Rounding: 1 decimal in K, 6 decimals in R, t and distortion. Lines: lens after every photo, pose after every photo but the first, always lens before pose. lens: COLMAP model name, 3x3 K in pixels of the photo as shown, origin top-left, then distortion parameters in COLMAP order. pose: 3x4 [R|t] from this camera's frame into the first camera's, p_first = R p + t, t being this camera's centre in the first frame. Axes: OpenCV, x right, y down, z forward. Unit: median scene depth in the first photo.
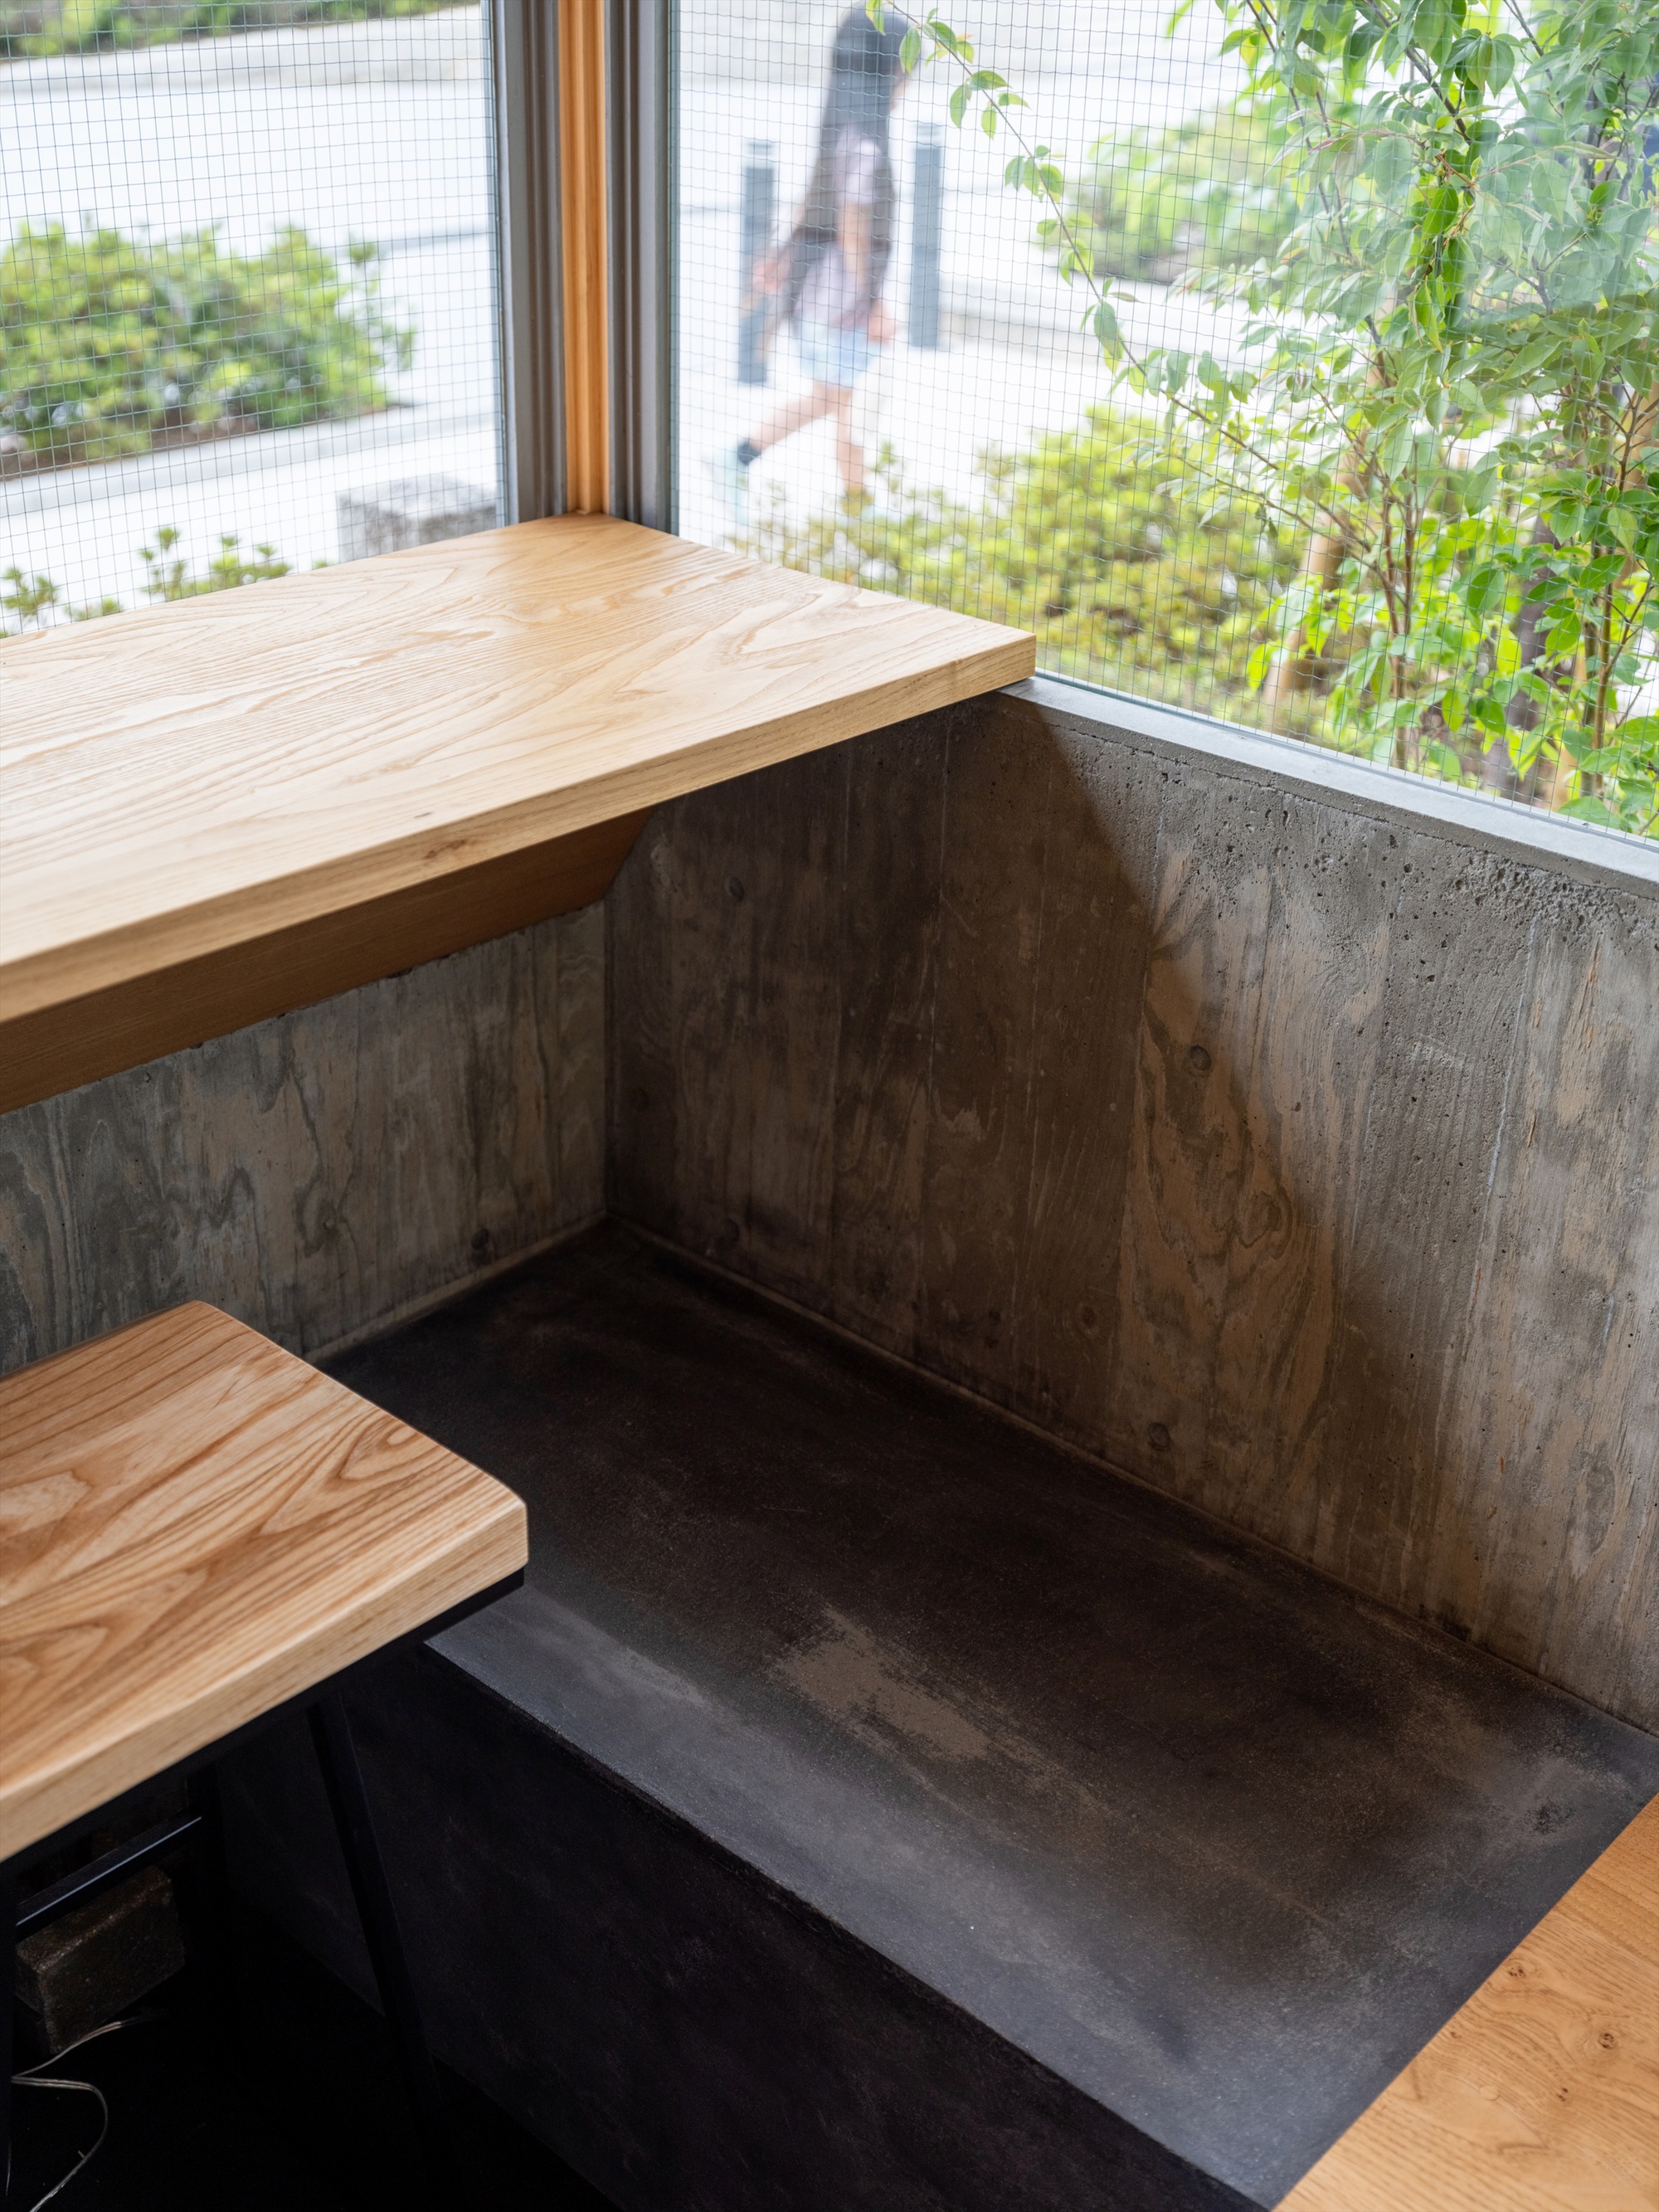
lens RADIAL K [[2487.5, 0, 829.5], [0, 2487.5, 1106.0], [0, 0, 1]] dist [0.019294, 0.016180]
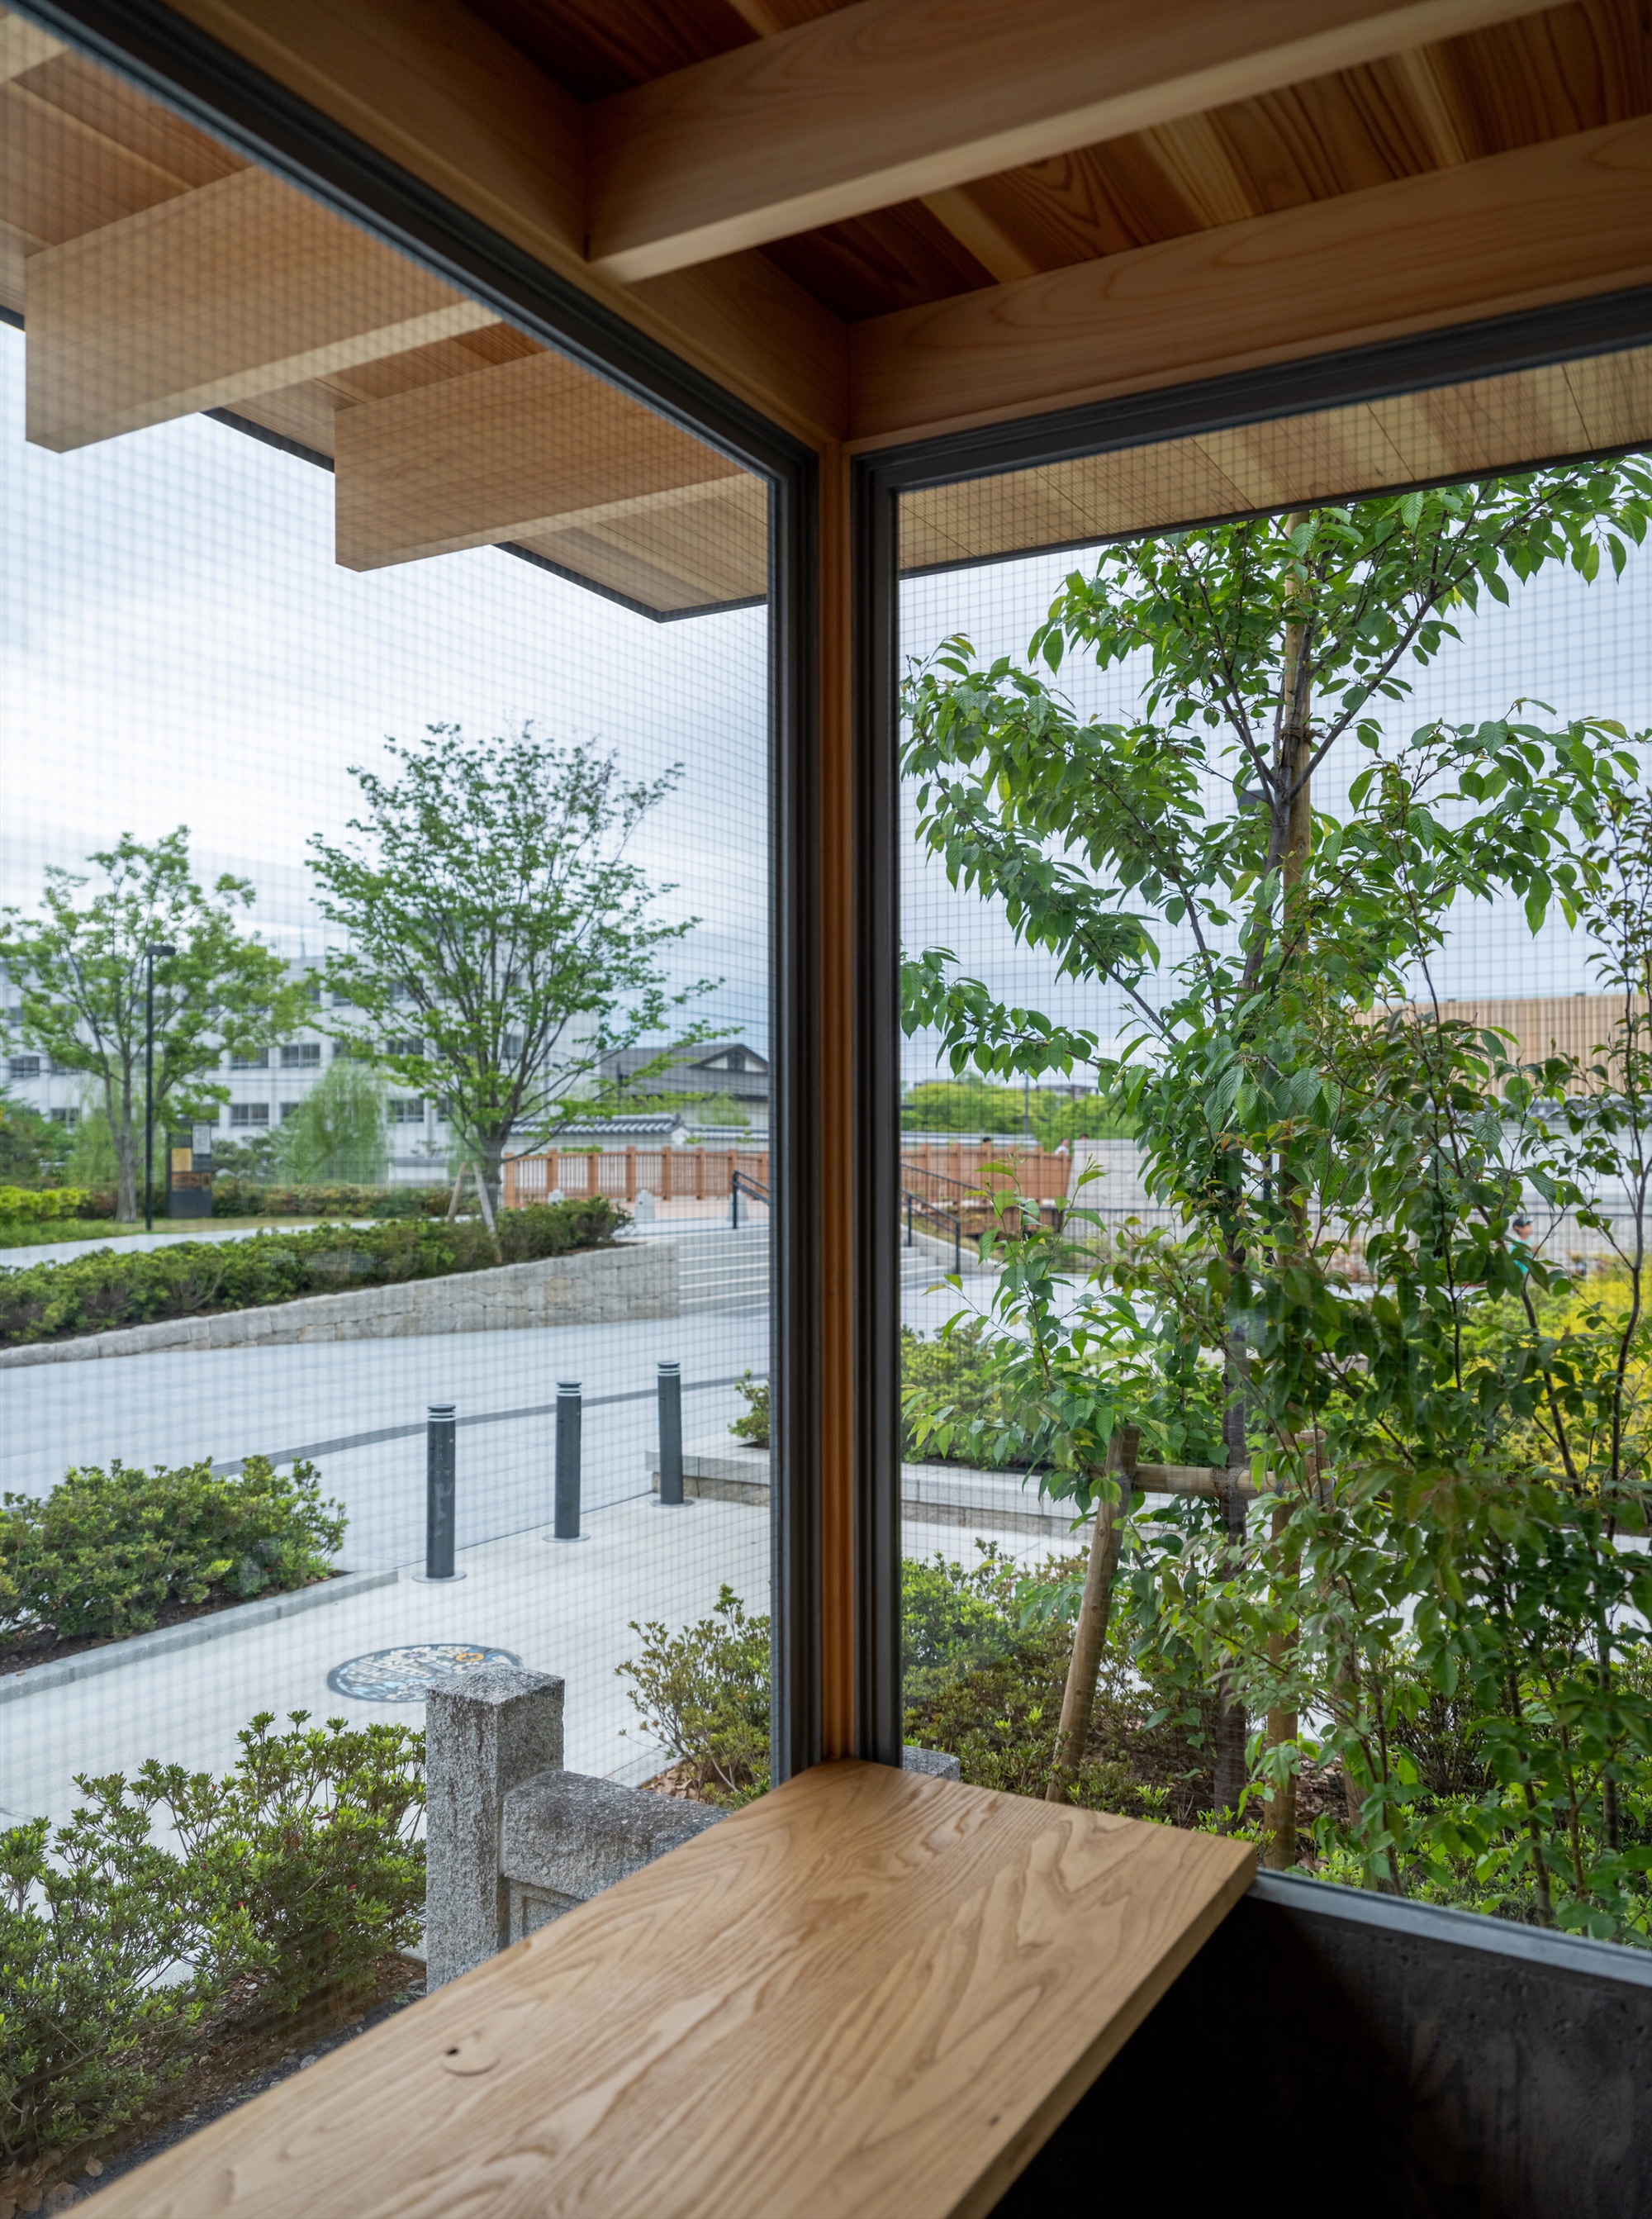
lens RADIAL K [[1646.6, 0, 832.6], [0, 1646.6, 1176.0], [0, 0, 1]] dist [0.008011, 0.001097]
pose [[0.978309, -0.028534, 0.205178, -0.272754], [0.117788, 0.891394, -0.437655, -0.128544], [-0.170407, 0.452330, 0.875420, 0.082014]]
